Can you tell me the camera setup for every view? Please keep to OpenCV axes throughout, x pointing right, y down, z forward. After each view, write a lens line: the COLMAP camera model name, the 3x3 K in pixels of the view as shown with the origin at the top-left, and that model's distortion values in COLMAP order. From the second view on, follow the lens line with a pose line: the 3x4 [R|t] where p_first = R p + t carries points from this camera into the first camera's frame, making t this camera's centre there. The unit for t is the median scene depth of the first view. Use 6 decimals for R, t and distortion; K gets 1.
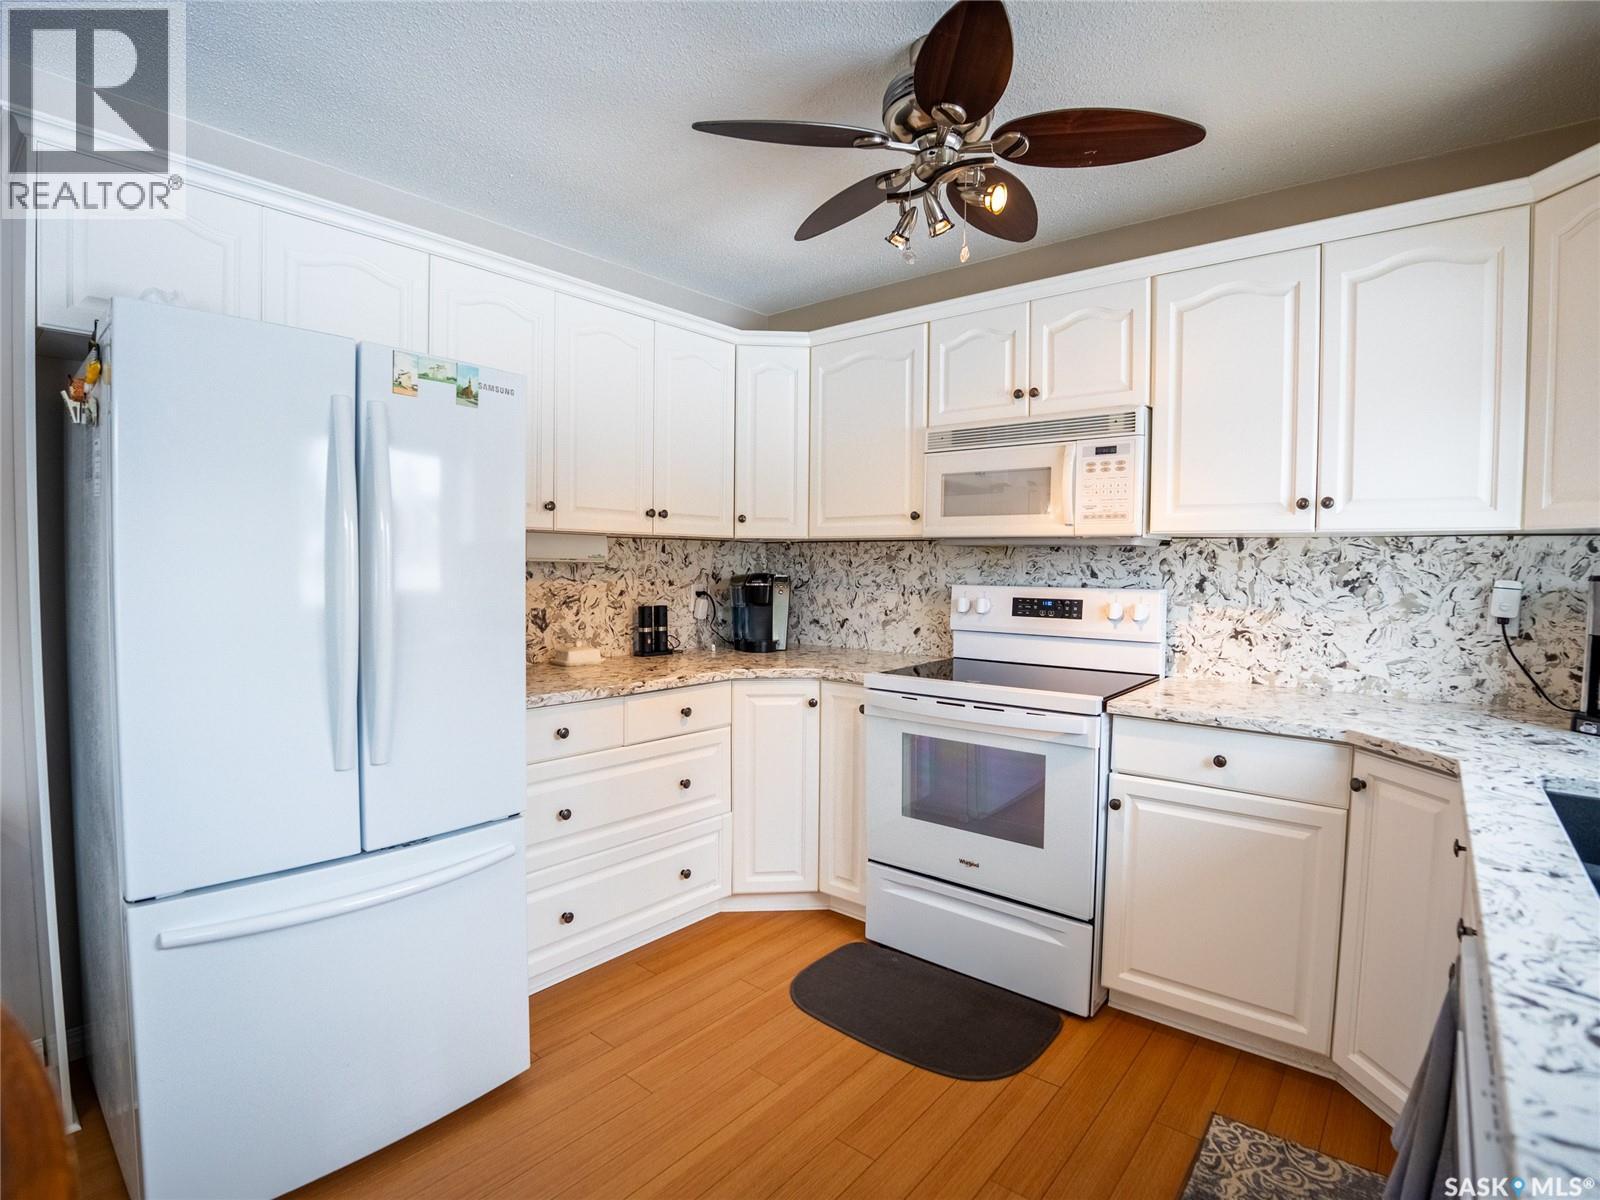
lens RADIAL K [[810.5, 0, 805.0], [0, 810.5, 602.2], [0, 0, 1]] dist [-0.025885, 0.001920]
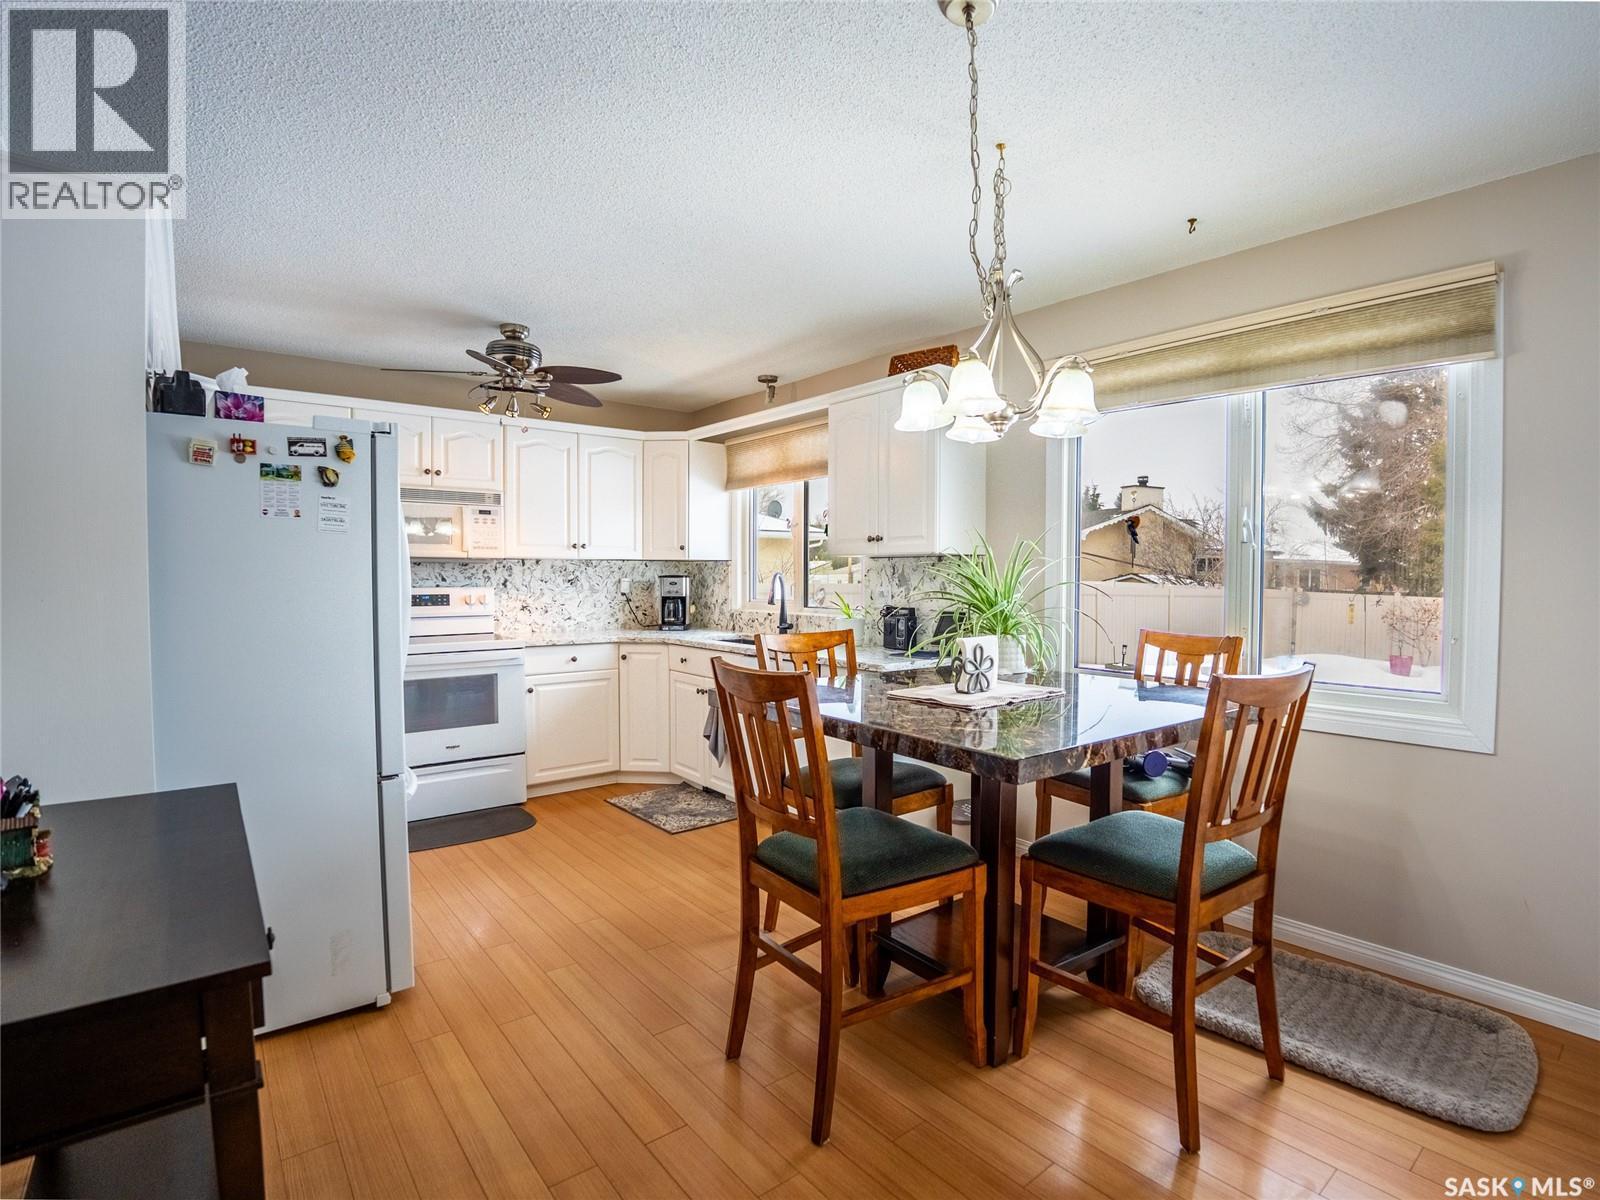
lens RADIAL K [[810.5, 0, 849.0], [0, 810.5, 595.6], [0, 0, 1]] dist [-0.025885, 0.001920]
pose [[0.201260, -0.033999, 0.978948, -1.235906], [0.050680, 0.998420, 0.024256, 0.001654], [-0.978226, 0.044732, 0.202665, -0.183585]]
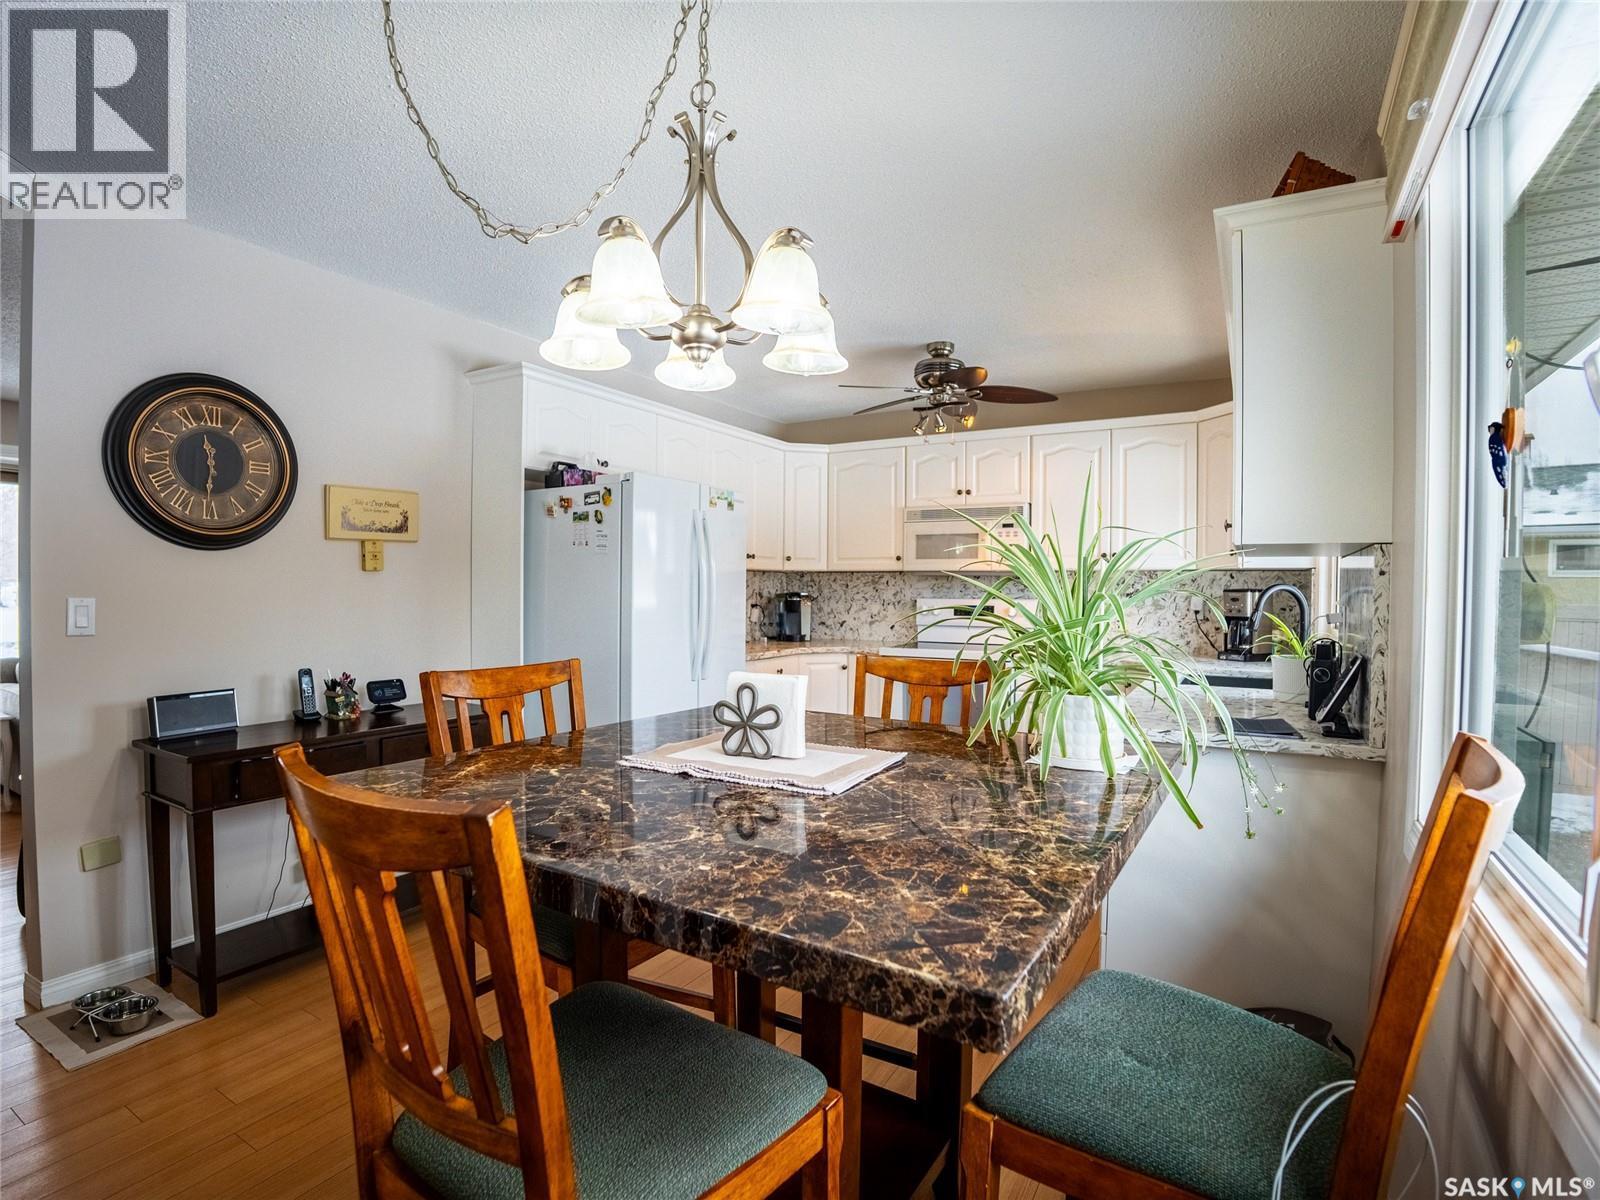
lens RADIAL K [[810.5, 0, 790.6], [0, 810.5, 602.5], [0, 0, 1]] dist [-0.025885, 0.001920]
pose [[0.988444, -0.005955, 0.151467, -0.400440], [0.010413, 0.999535, -0.028656, 0.039307], [-0.151226, 0.029902, 0.988047, -0.753824]]
